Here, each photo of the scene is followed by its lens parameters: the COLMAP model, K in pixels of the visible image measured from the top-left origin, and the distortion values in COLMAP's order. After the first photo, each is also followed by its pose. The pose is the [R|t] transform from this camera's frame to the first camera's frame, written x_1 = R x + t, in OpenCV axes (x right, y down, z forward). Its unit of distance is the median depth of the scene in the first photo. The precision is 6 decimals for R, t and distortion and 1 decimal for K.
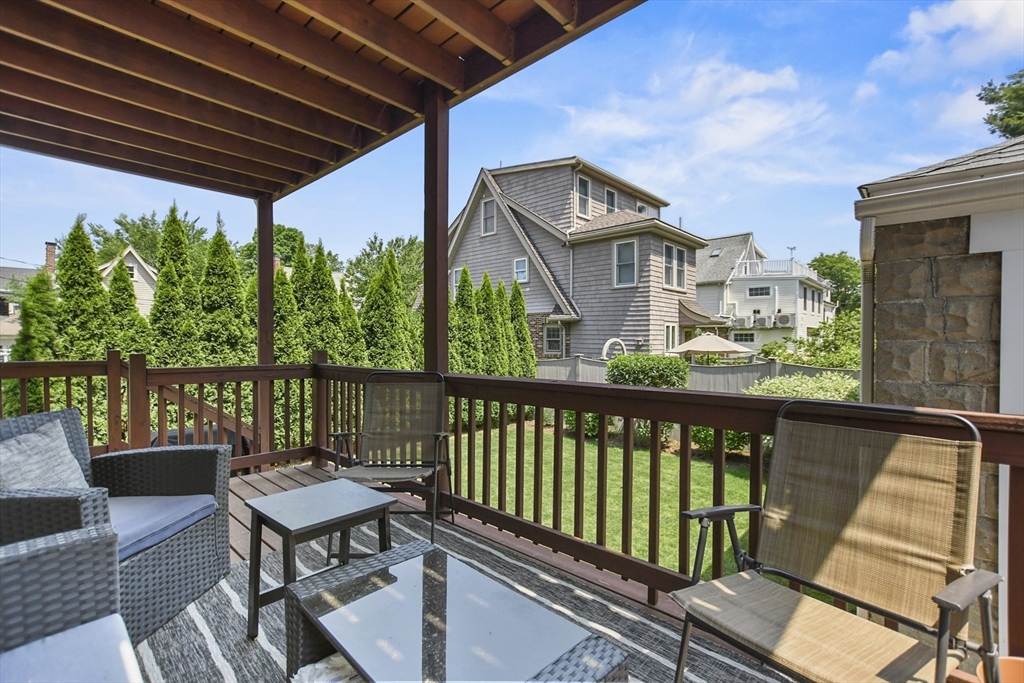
lens RADIAL K [[465.5, 0, 508.5], [0, 465.5, 343.7], [0, 0, 1]] dist [-0.004242, 0.000556]
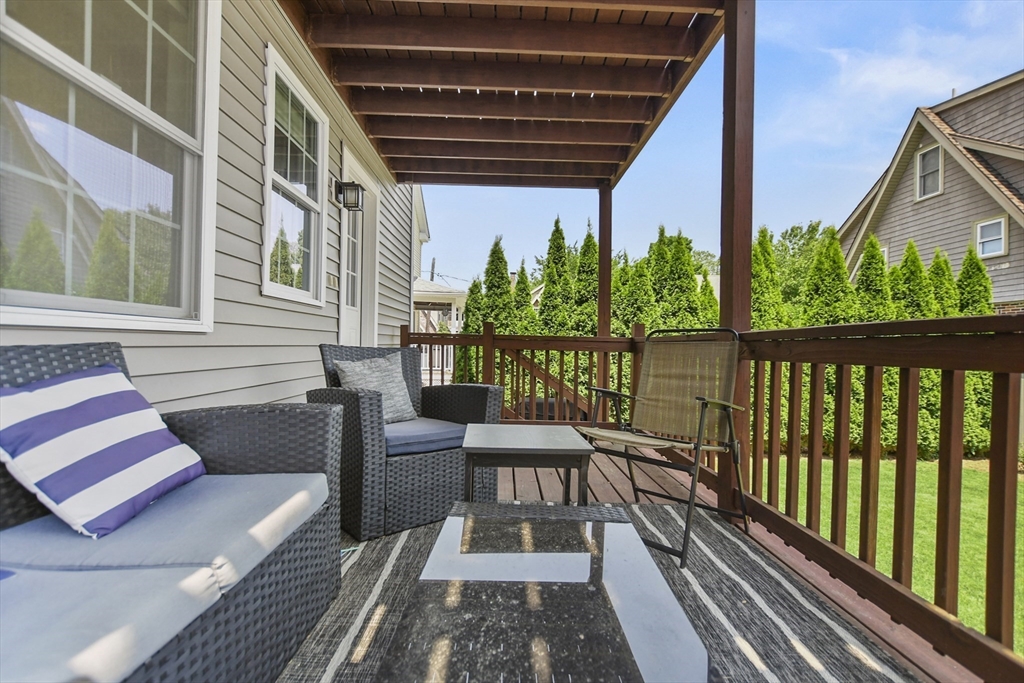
lens RADIAL K [[465.5, 0, 508.5], [0, 465.5, 343.7], [0, 0, 1]] dist [-0.004242, 0.000556]
pose [[0.694977, 0.011305, -0.718943, 0.059035], [-0.025919, 0.999620, -0.009336, 0.042325], [0.718565, 0.025122, 0.695006, 0.086191]]
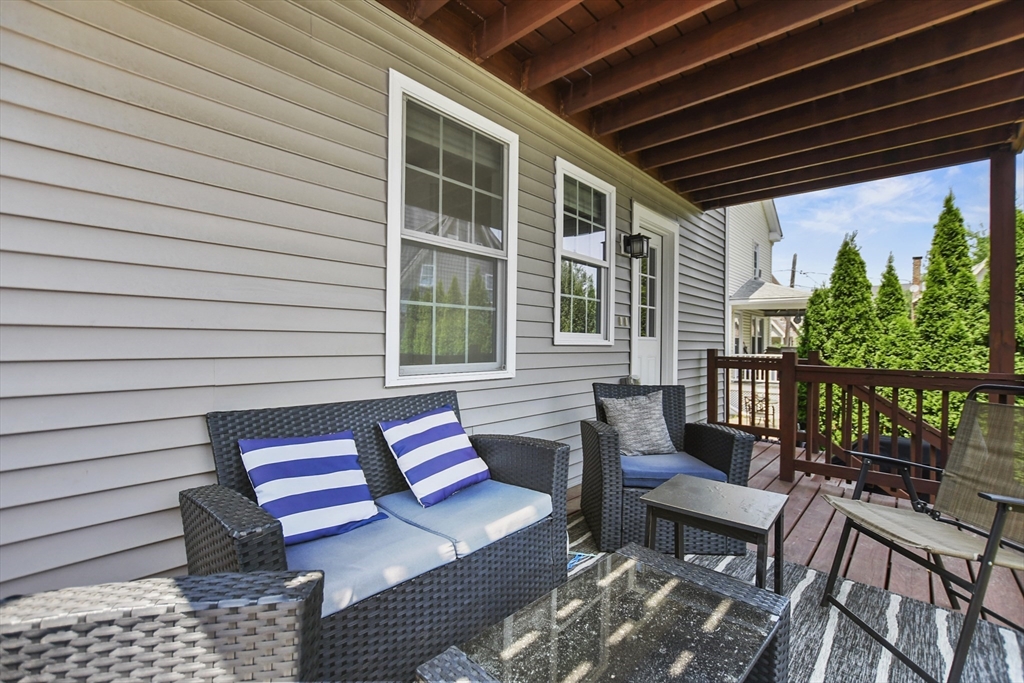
lens RADIAL K [[446.7, 0, 506.2], [0, 446.7, 344.2], [0, 0, 1]] dist [-0.003808, 0.000044]
pose [[0.015937, 0.000399, -0.999873, 0.129573], [-0.018444, 0.999830, 0.000105, 0.007627], [0.999703, 0.018440, 0.015942, 0.139335]]
